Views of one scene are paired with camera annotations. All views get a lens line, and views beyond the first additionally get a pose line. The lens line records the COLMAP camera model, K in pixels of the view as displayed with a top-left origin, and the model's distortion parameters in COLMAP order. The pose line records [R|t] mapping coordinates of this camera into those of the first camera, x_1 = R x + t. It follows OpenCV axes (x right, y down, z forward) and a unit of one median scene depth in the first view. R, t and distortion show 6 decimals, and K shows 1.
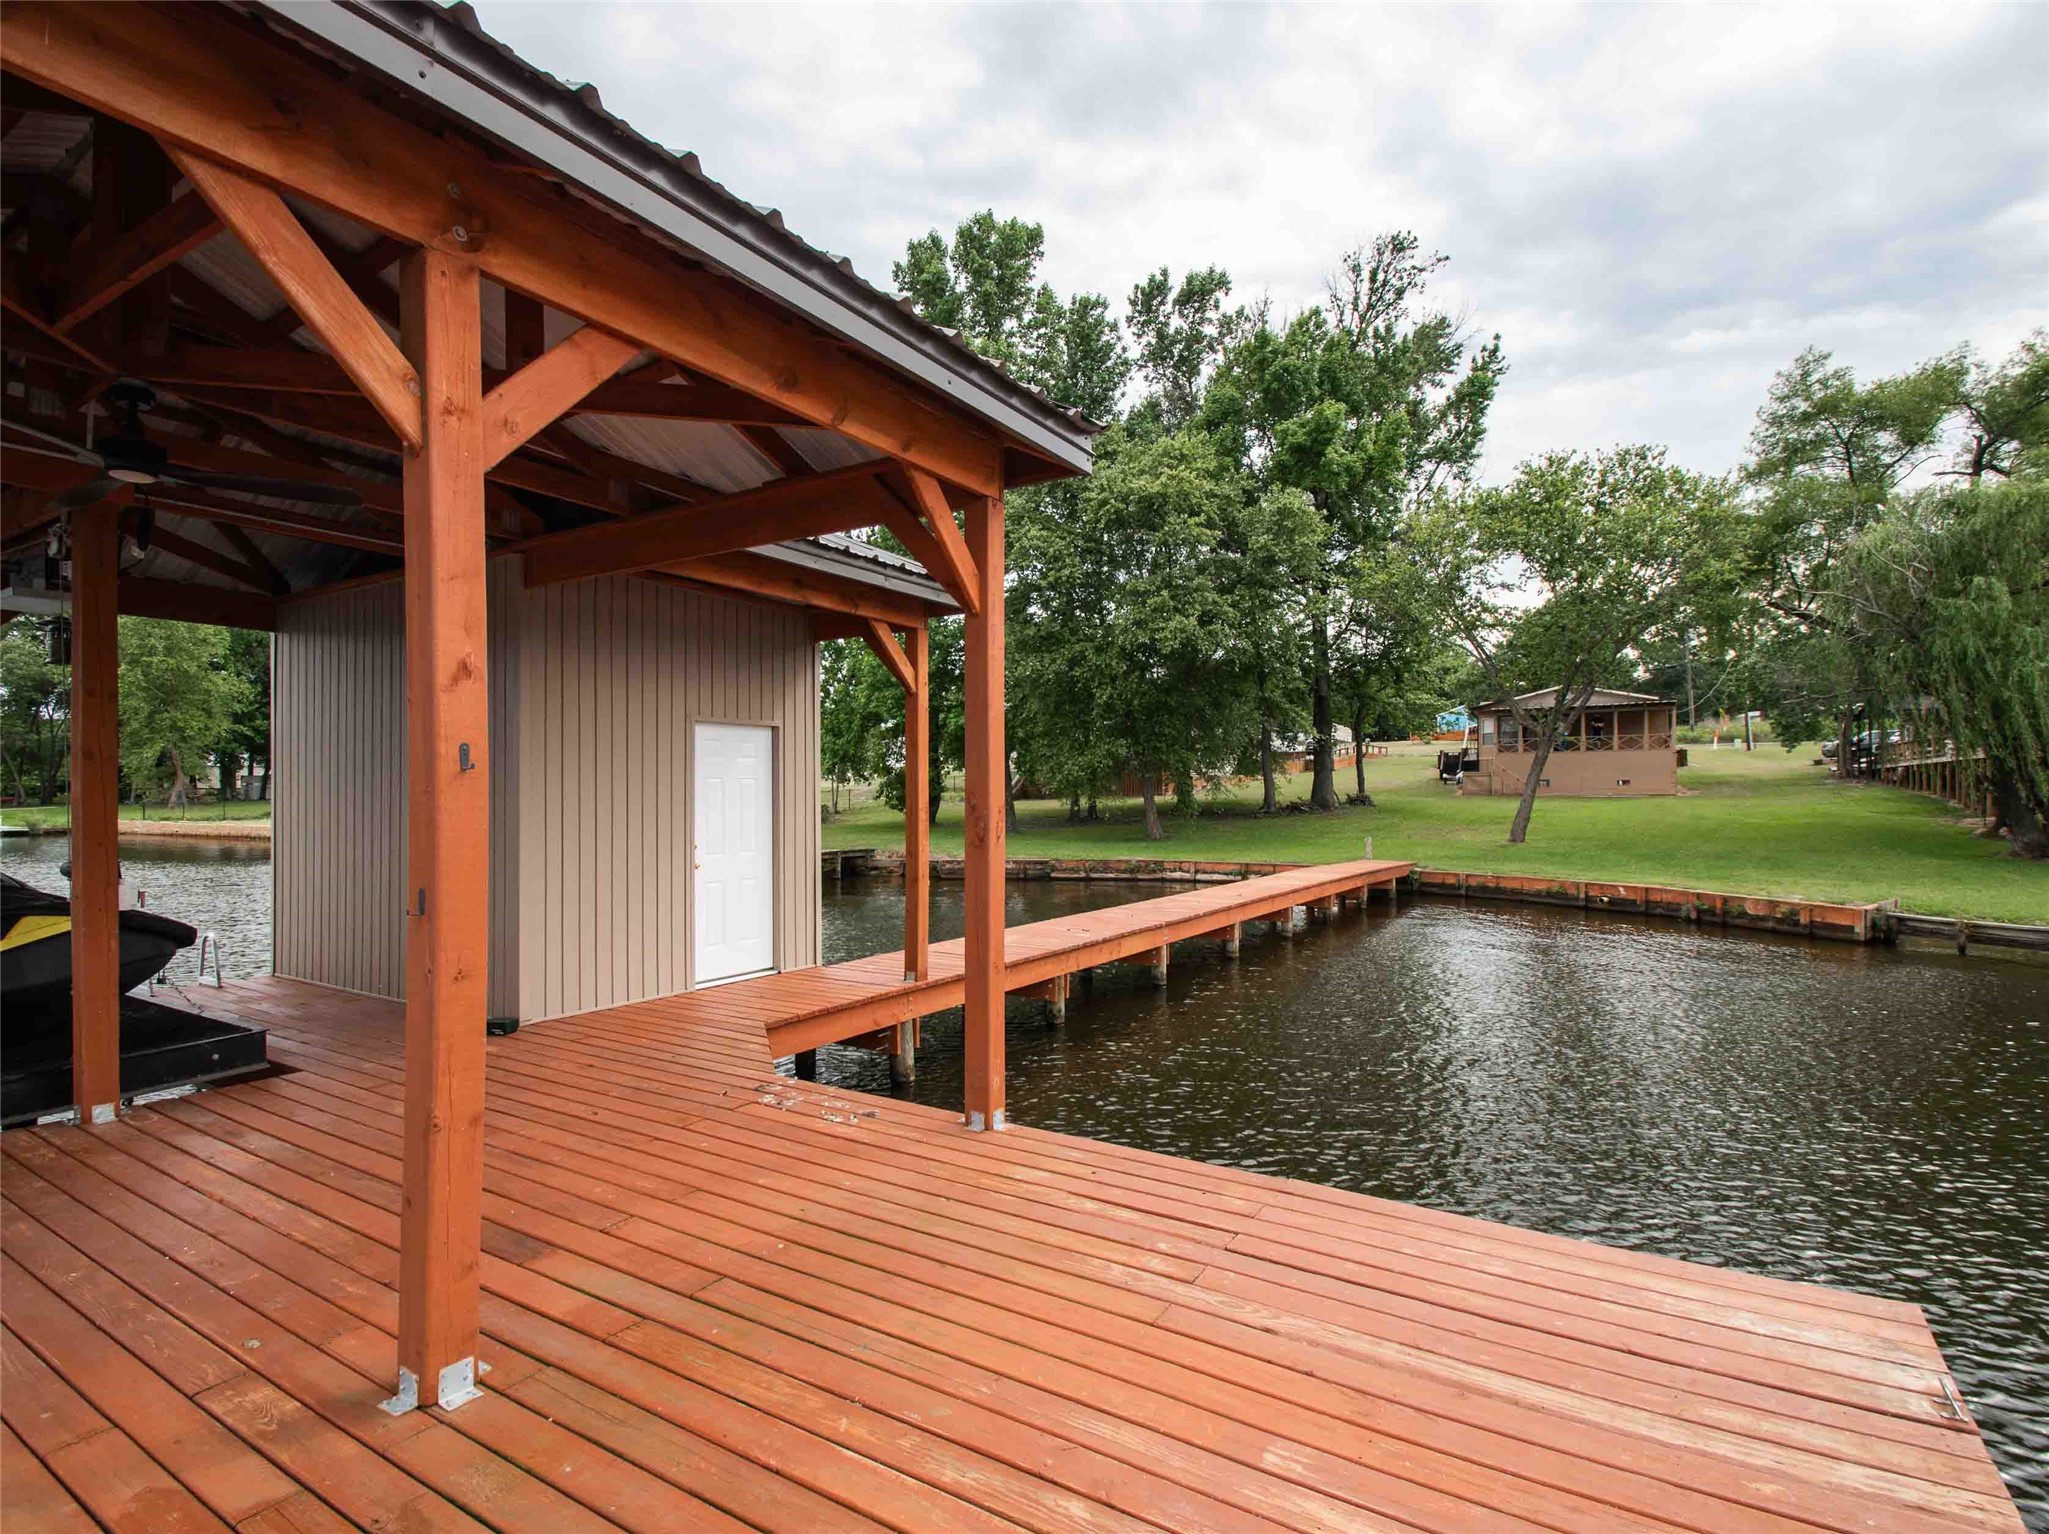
lens RADIAL K [[1034.3, 0, 1018.9], [0, 1034.3, 787.7], [0, 0, 1]] dist [0.021979, -0.062199]
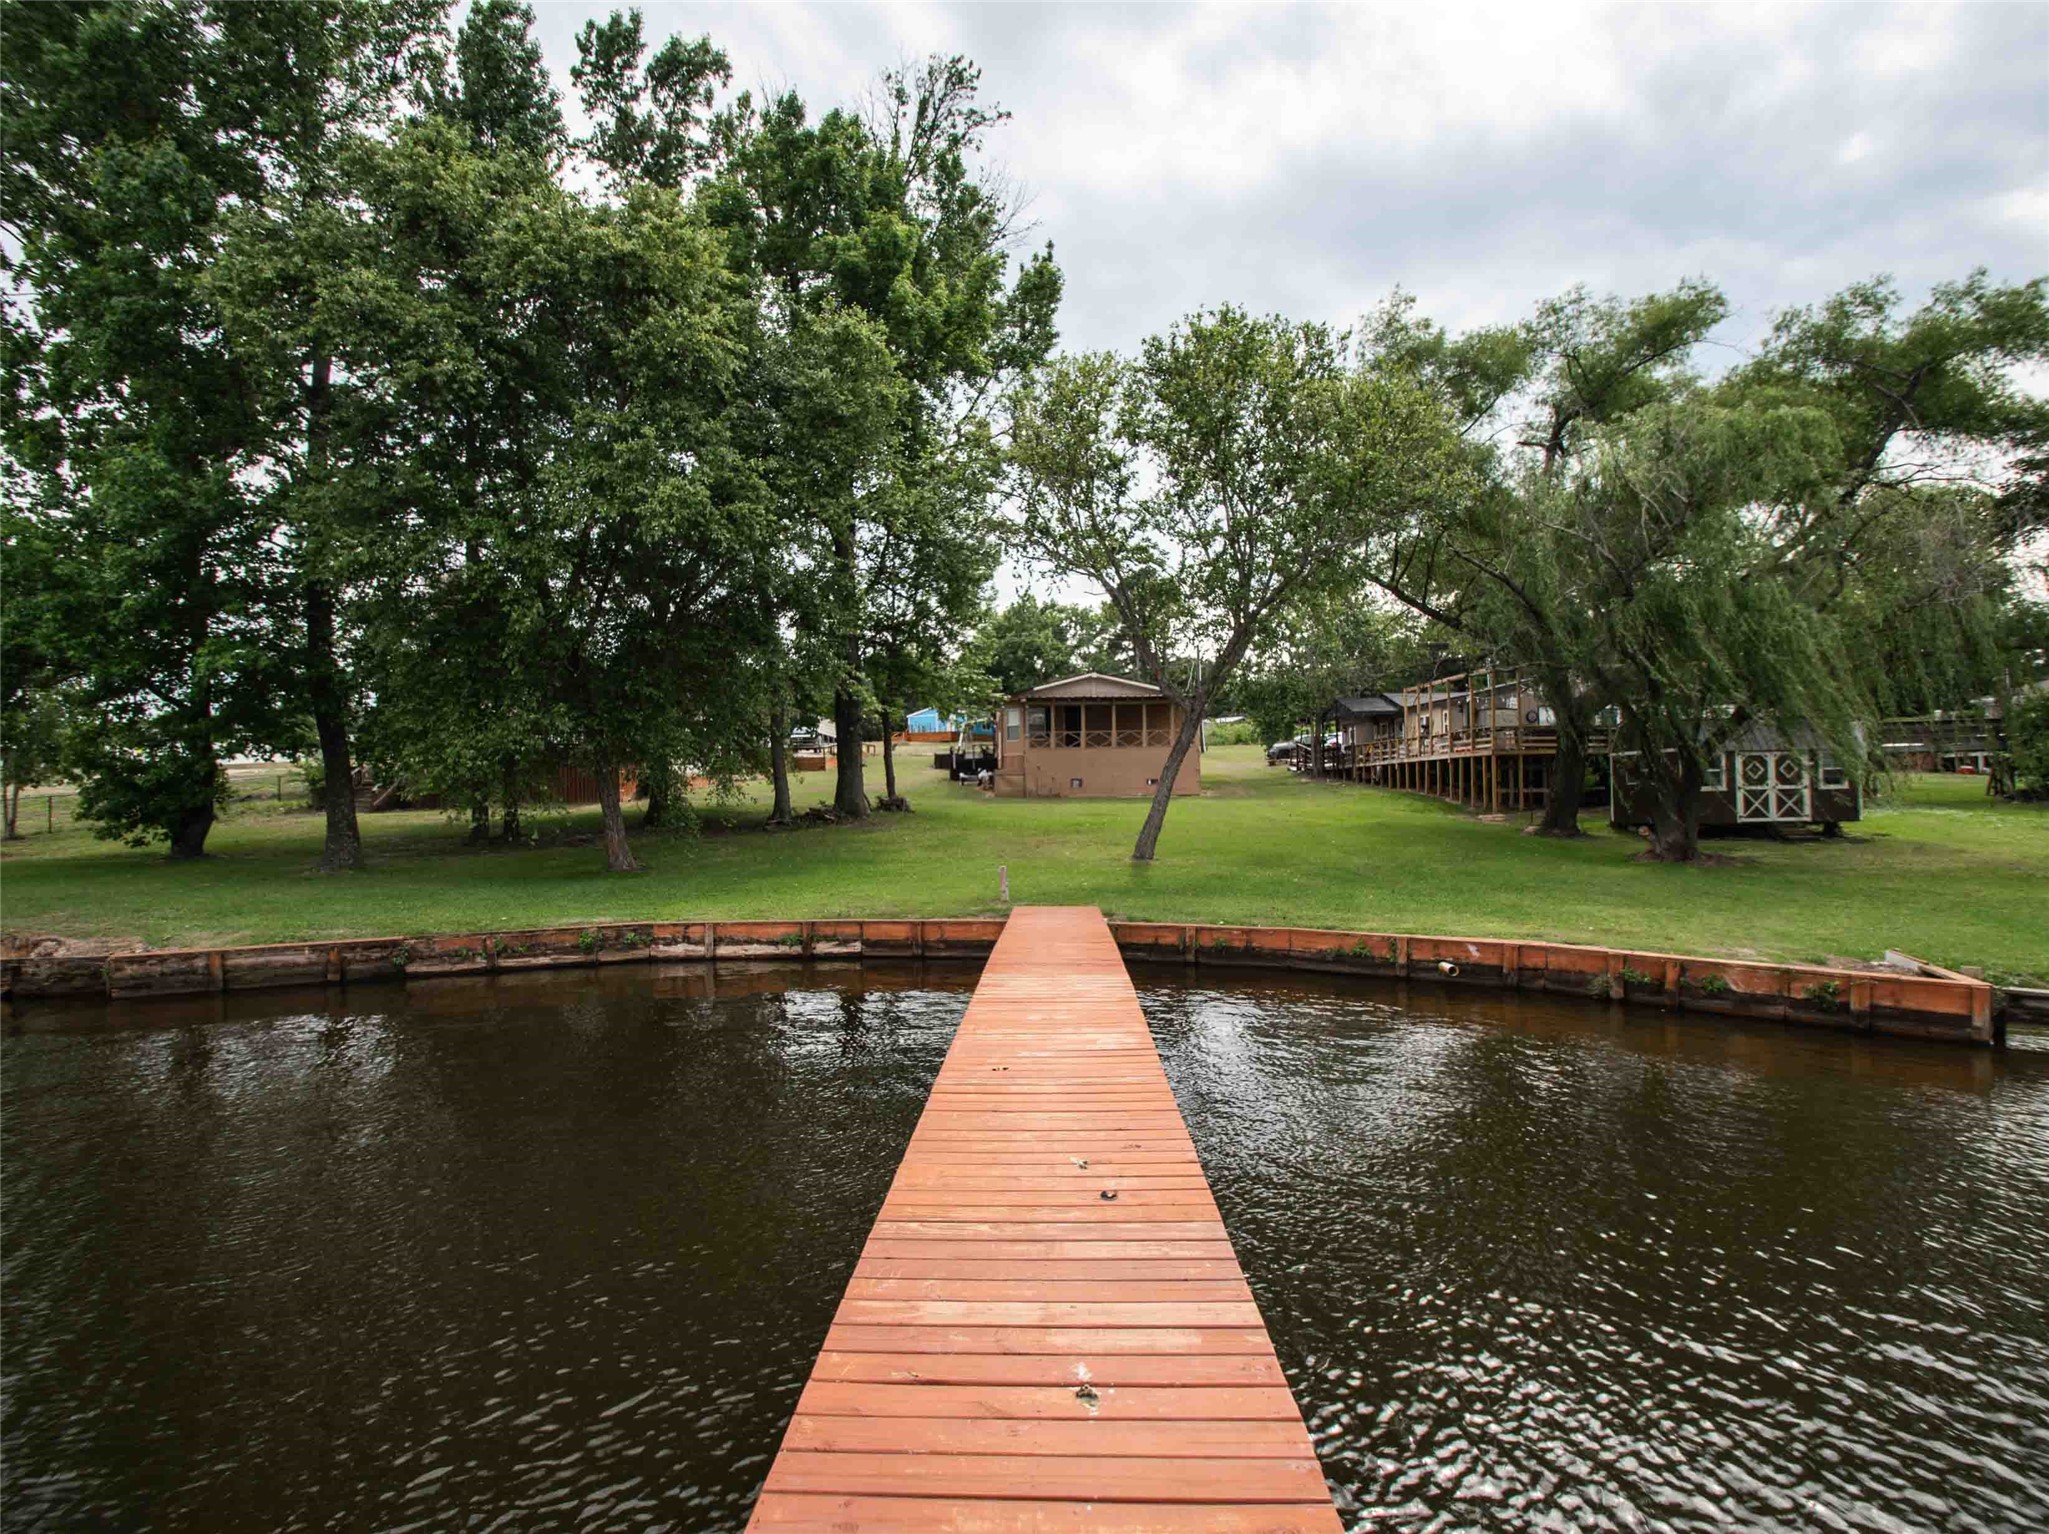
lens RADIAL K [[1034.3, 0, 1018.9], [0, 1034.3, 787.7], [0, 0, 1]] dist [0.021979, -0.062199]
pose [[0.867143, -0.003798, 0.498045, 0.027507], [0.005977, 0.999978, -0.002780, 0.002320], [-0.498023, 0.005388, 0.867147, 0.316574]]
